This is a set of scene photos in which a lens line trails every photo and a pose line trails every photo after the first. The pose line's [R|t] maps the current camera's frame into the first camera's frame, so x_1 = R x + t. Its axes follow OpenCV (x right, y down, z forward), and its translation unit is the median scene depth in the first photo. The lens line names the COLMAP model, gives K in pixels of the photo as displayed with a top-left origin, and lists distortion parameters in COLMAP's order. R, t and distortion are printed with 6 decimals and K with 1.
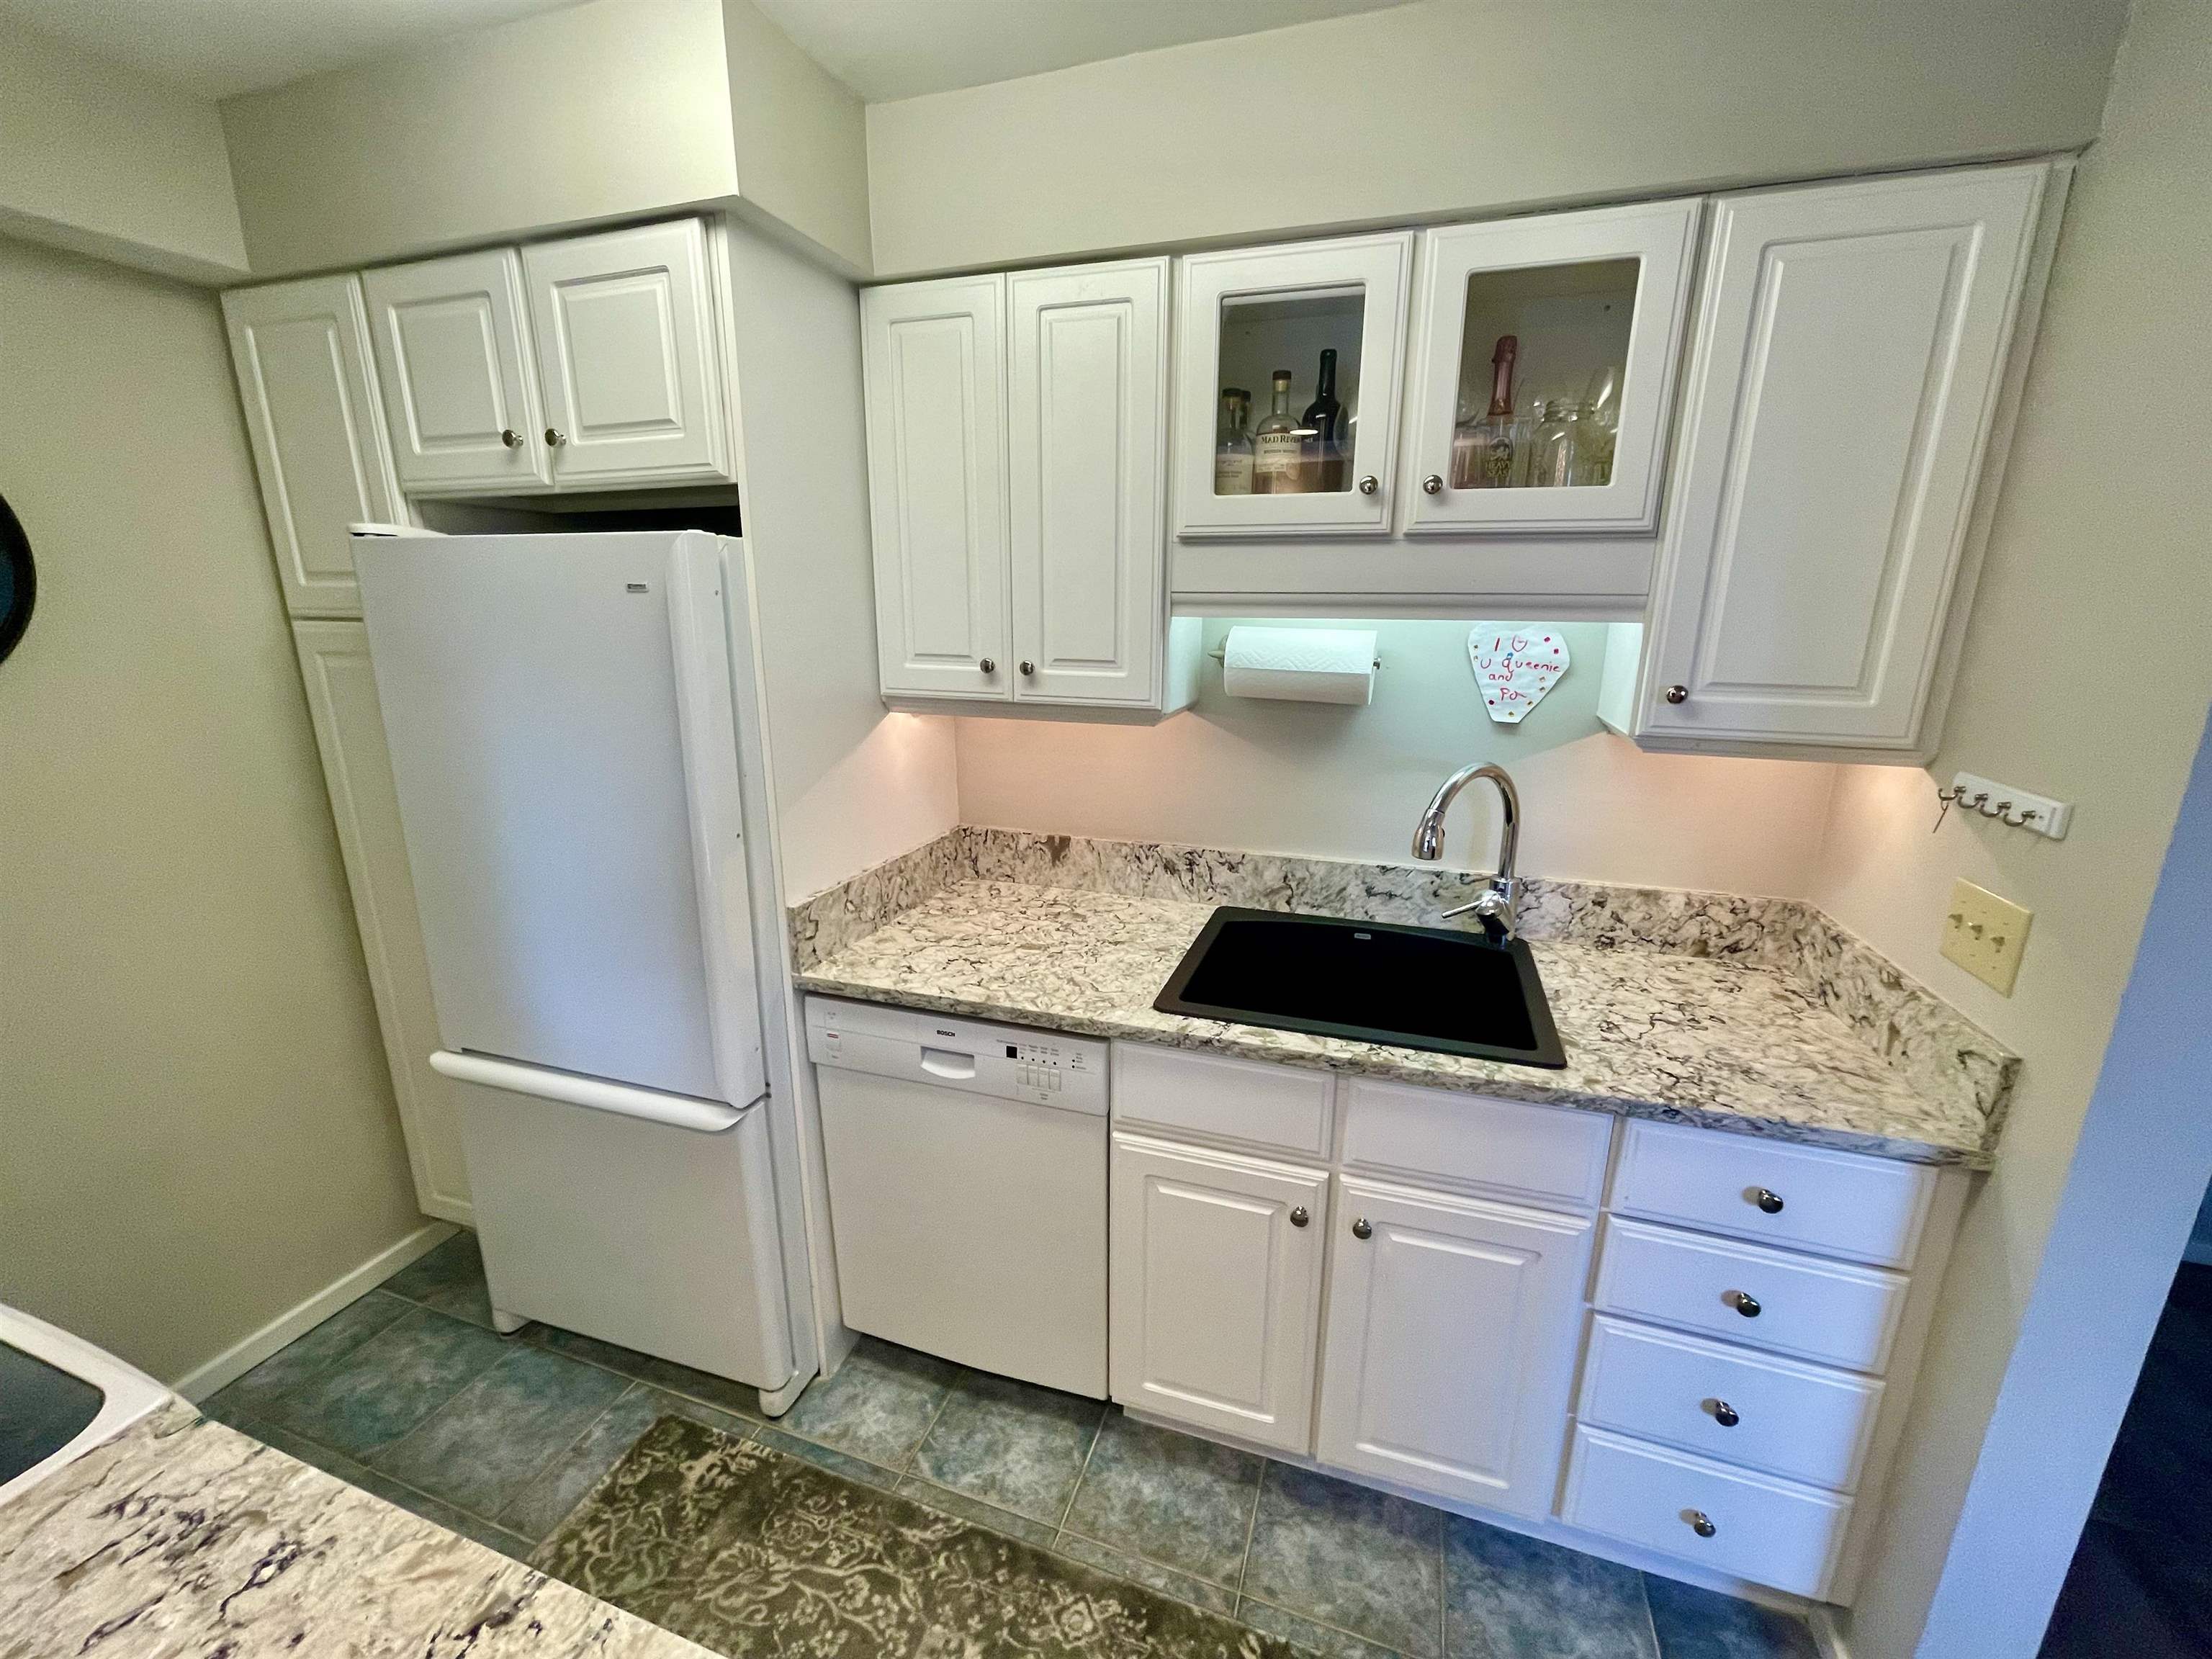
lens RADIAL K [[894.0, 0, 1110.8], [0, 894.0, 832.6], [0, 0, 1]] dist [-0.001344, 0.000080]
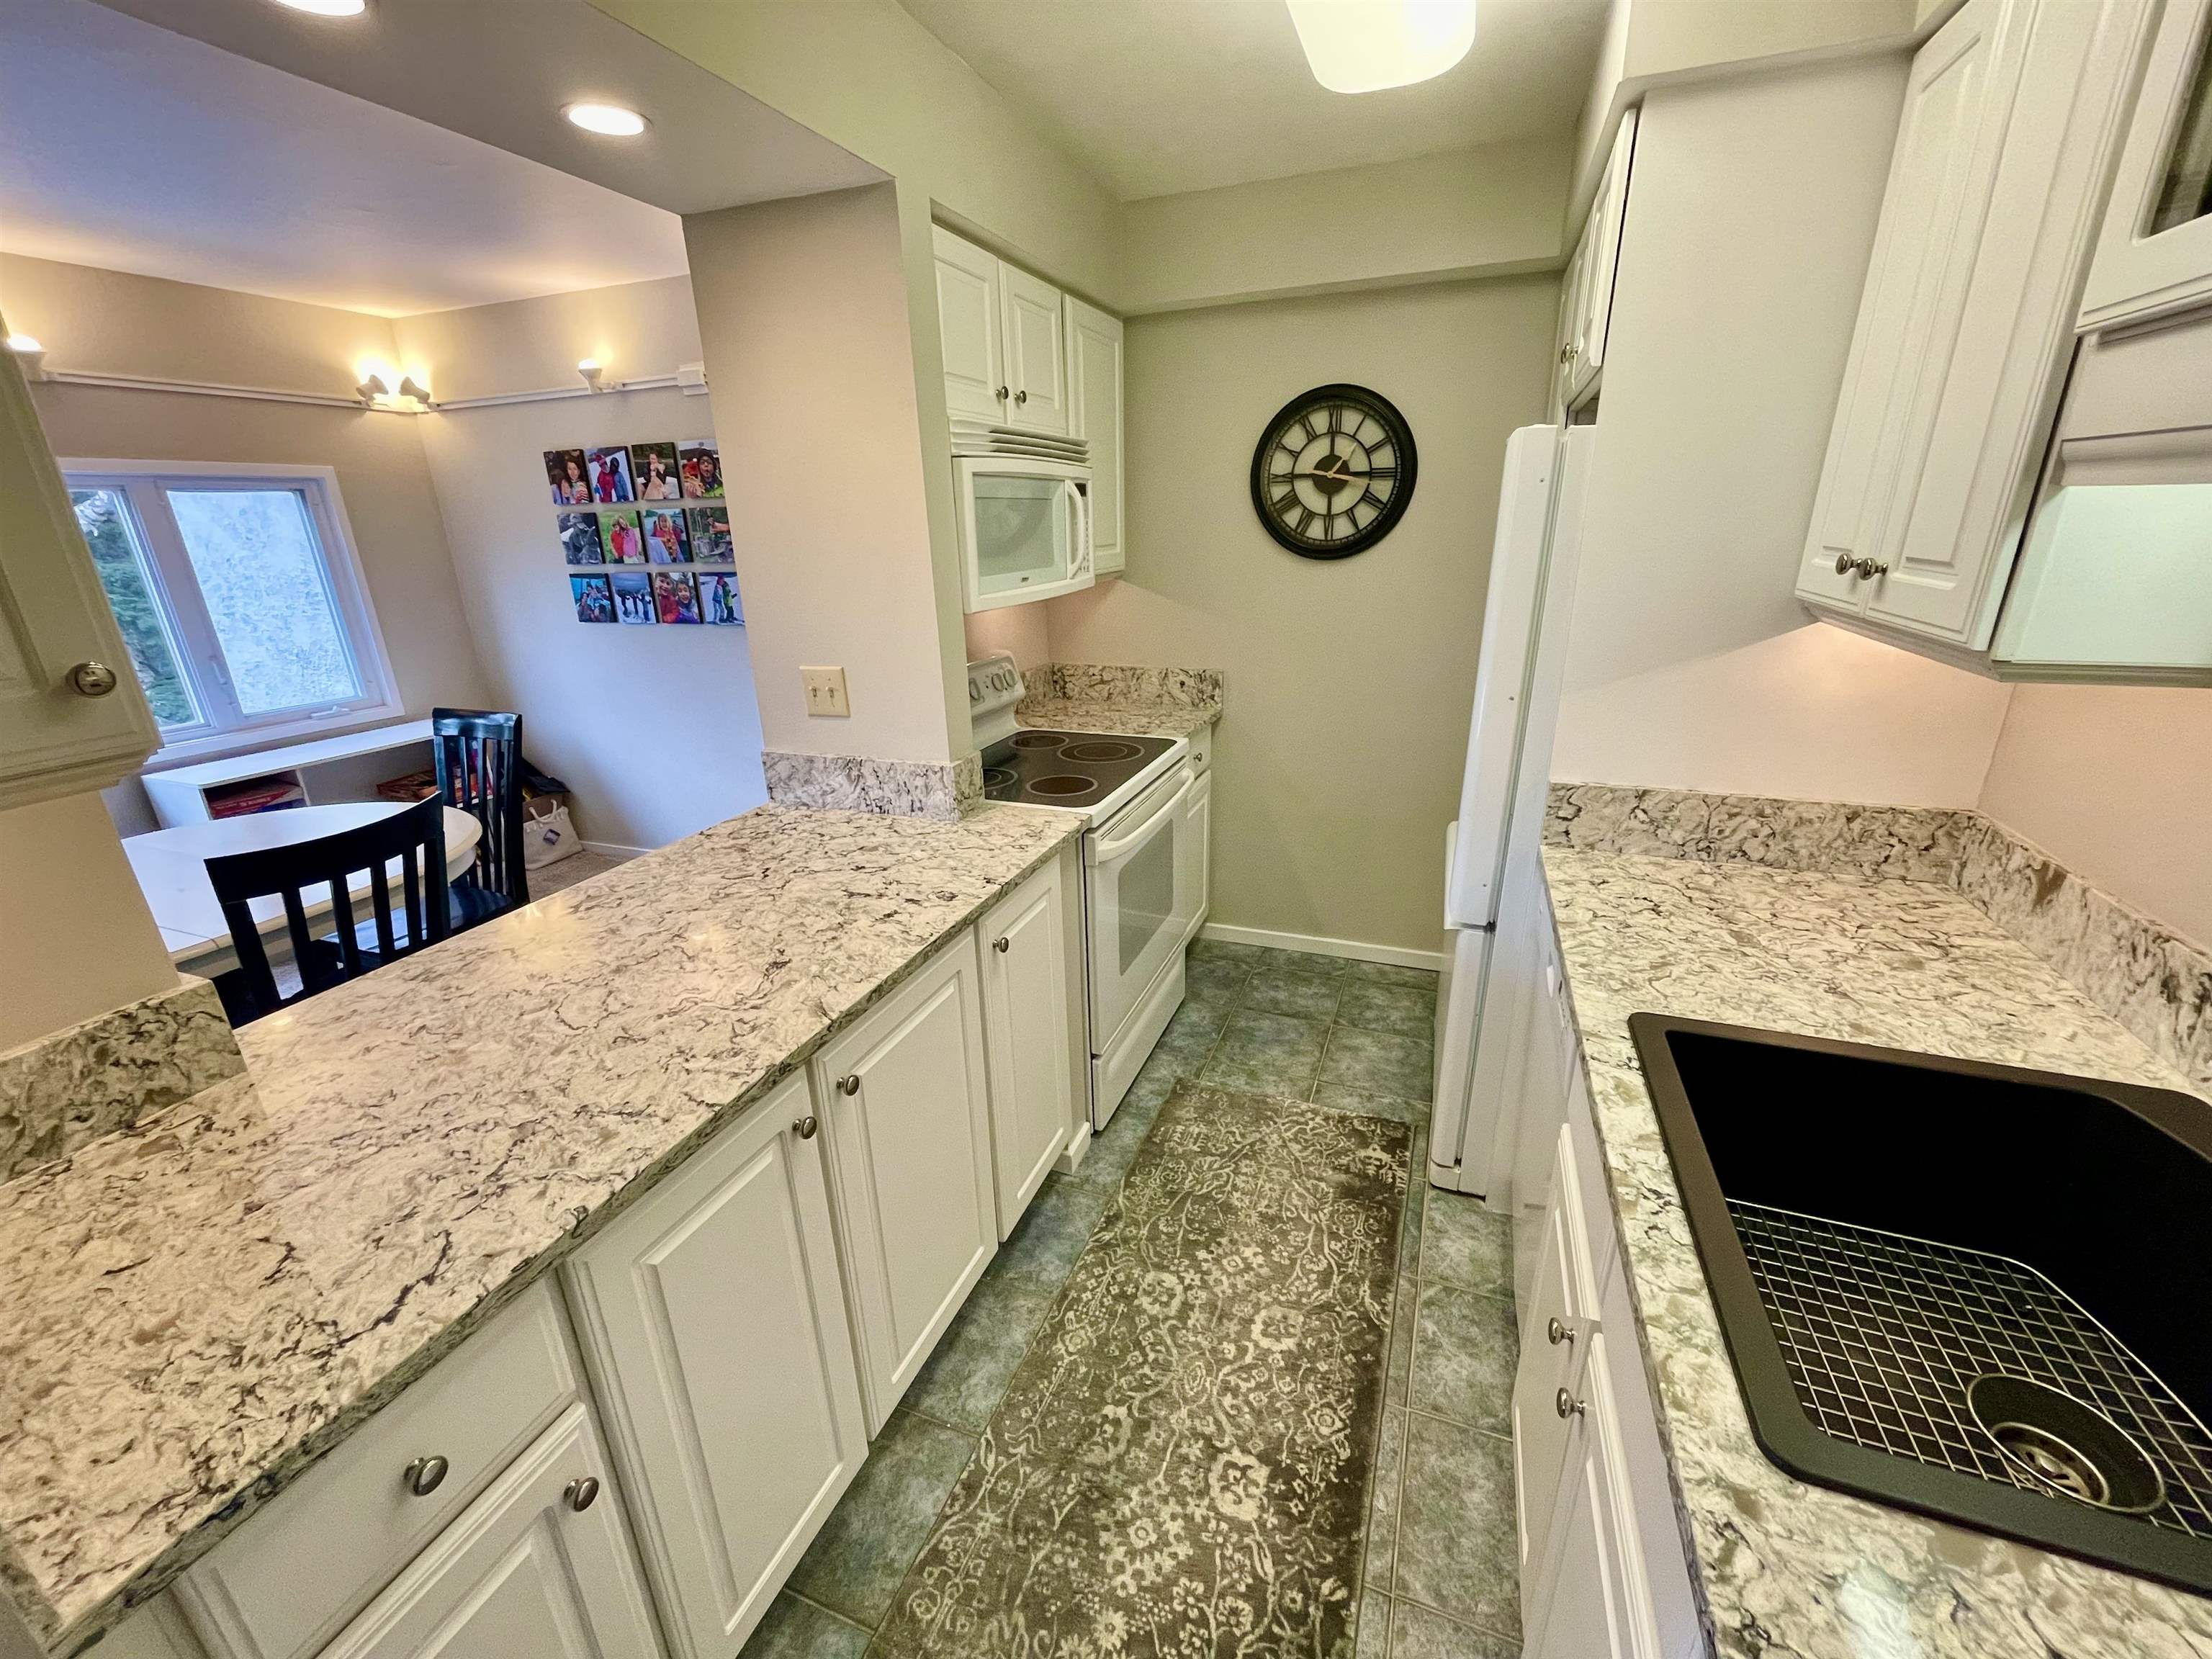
lens RADIAL K [[894.0, 0, 1110.8], [0, 894.0, 832.6], [0, 0, 1]] dist [-0.001344, 0.000080]
pose [[-0.040801, 0.330787, -0.942823, 0.653942], [-0.225782, 0.916150, 0.331199, -0.090611], [0.973323, 0.226385, 0.037306, 0.434733]]
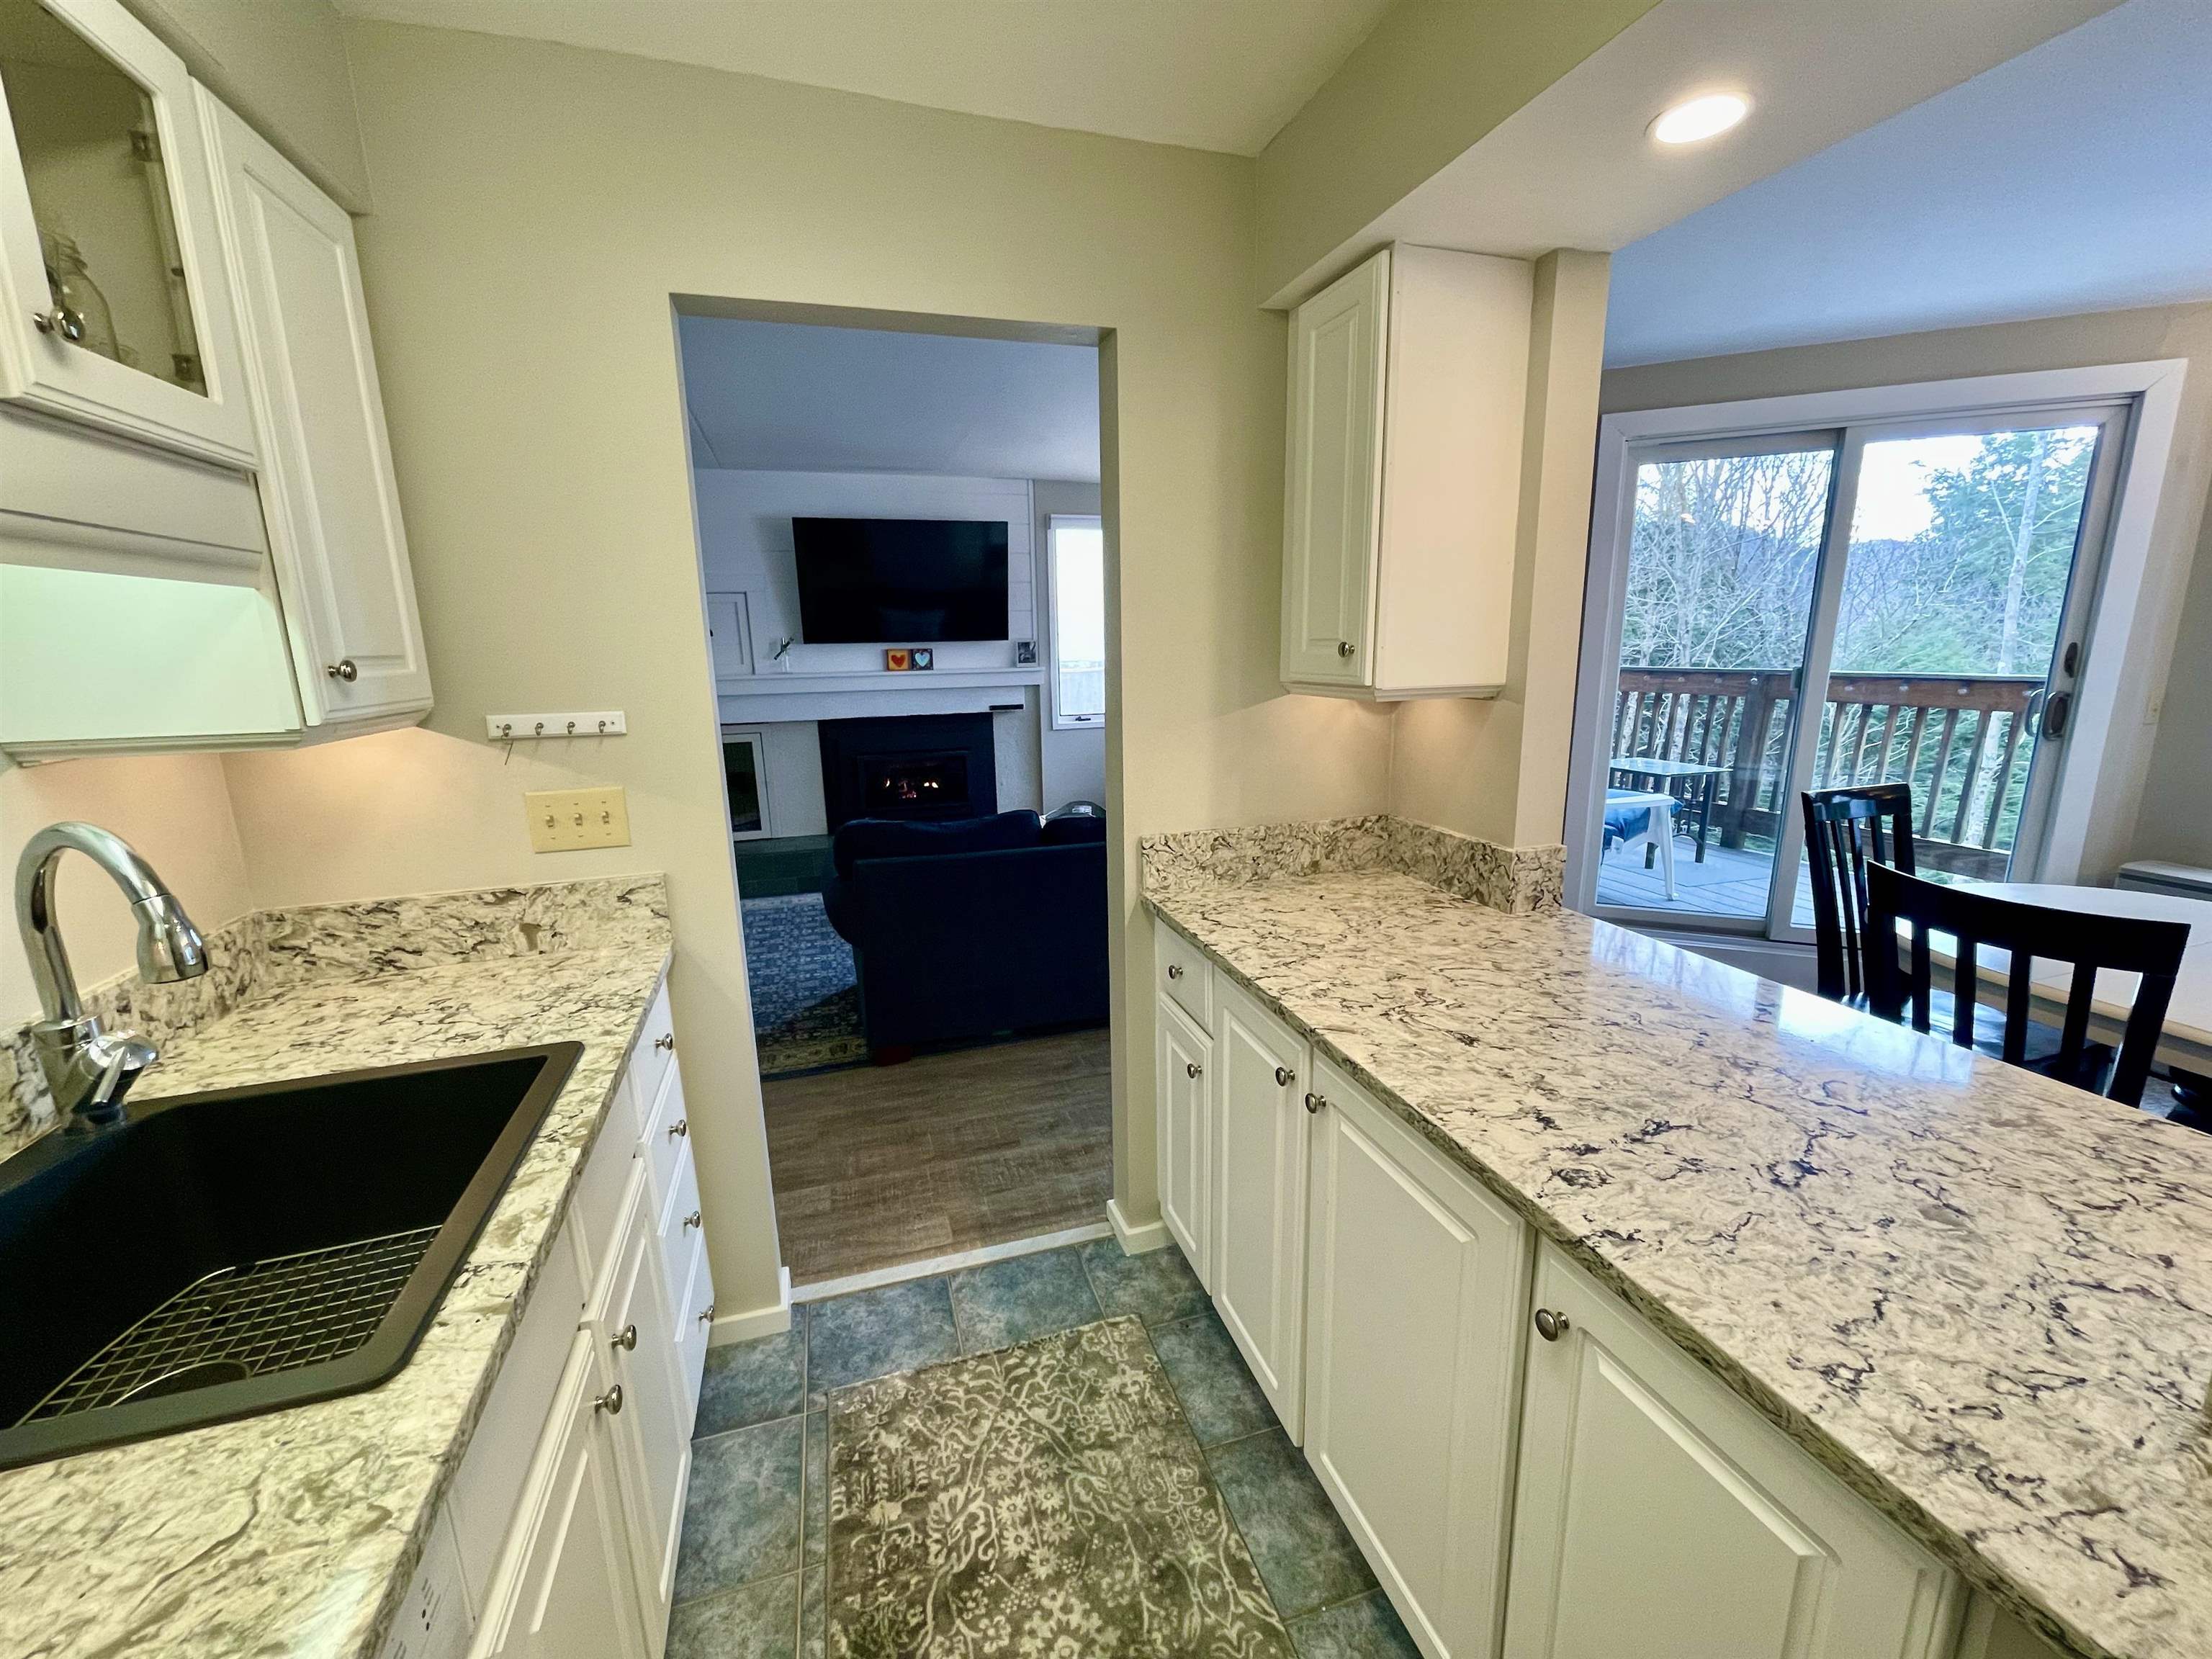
lens RADIAL K [[902.5, 0, 1110.8], [0, 902.5, 826.9], [0, 0, 1]] dist [0.000792, -0.000115]
pose [[-0.591547, -0.159401, 0.790357, -0.435726], [0.216795, 0.912715, 0.346340, -0.127299], [-0.776577, 0.376222, -0.505356, 0.736300]]
